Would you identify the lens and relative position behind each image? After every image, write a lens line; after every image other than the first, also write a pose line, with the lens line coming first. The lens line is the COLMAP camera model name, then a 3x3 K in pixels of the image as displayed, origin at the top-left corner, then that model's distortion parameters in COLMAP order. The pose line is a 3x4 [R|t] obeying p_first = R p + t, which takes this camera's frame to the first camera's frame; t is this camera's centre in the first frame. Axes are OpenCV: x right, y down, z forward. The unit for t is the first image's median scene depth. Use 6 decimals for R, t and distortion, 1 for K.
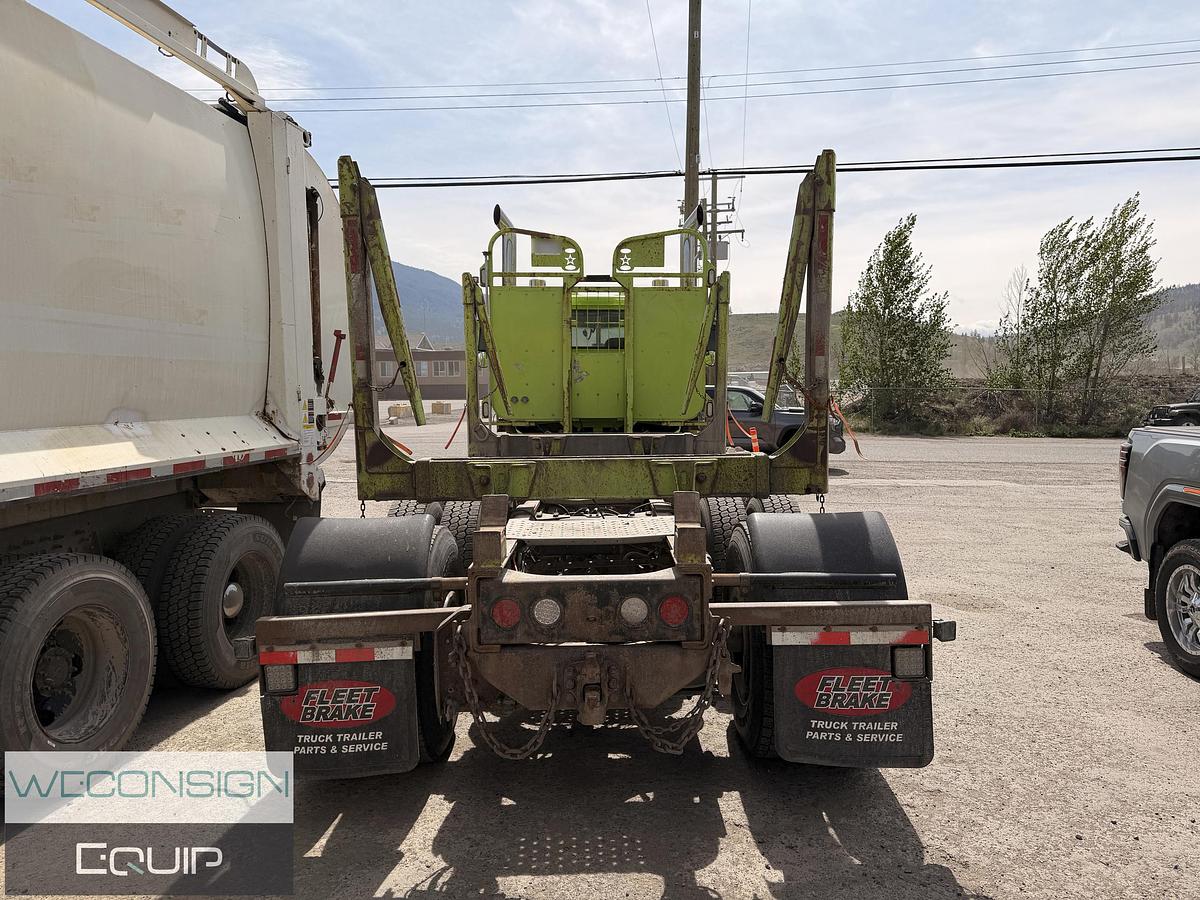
lens RADIAL K [[830.4, 0, 608.6], [0, 830.4, 445.9], [0, 0, 1]] dist [0.077178, -0.069156]
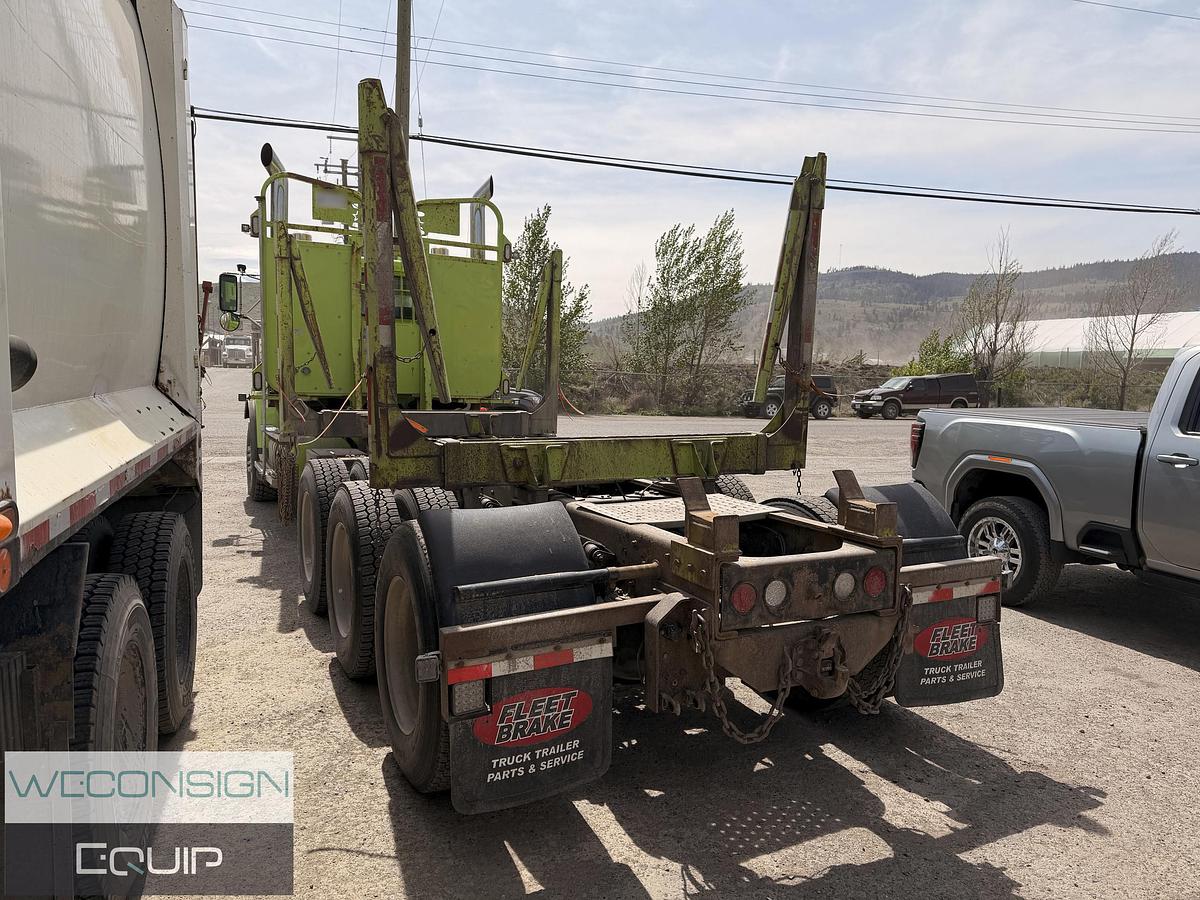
lens RADIAL K [[830.4, 0, 603.2], [0, 830.4, 450.3], [0, 0, 1]] dist [0.077178, -0.069156]
pose [[0.896952, -0.013648, 0.441918, -0.470705], [-0.001093, 0.999452, 0.033084, -0.002766], [-0.442128, -0.030158, 0.896445, 0.134481]]
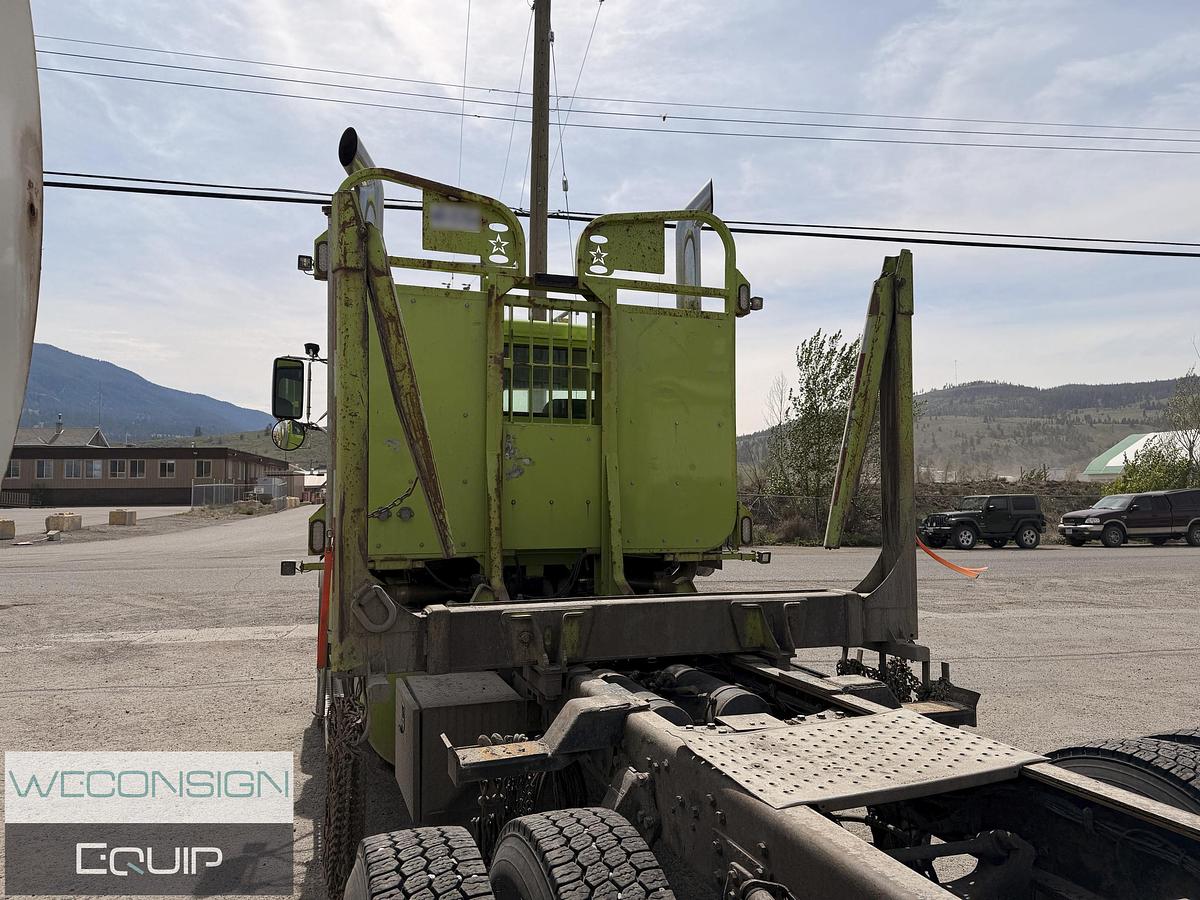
lens RADIAL K [[830.4, 0, 596.2], [0, 830.4, 445.5], [0, 0, 1]] dist [0.077178, -0.069156]
pose [[0.949105, 0.023004, 0.314117, -0.328695], [0.016878, 0.992181, -0.123659, -0.073351], [-0.314506, 0.122667, 0.941296, 1.115787]]
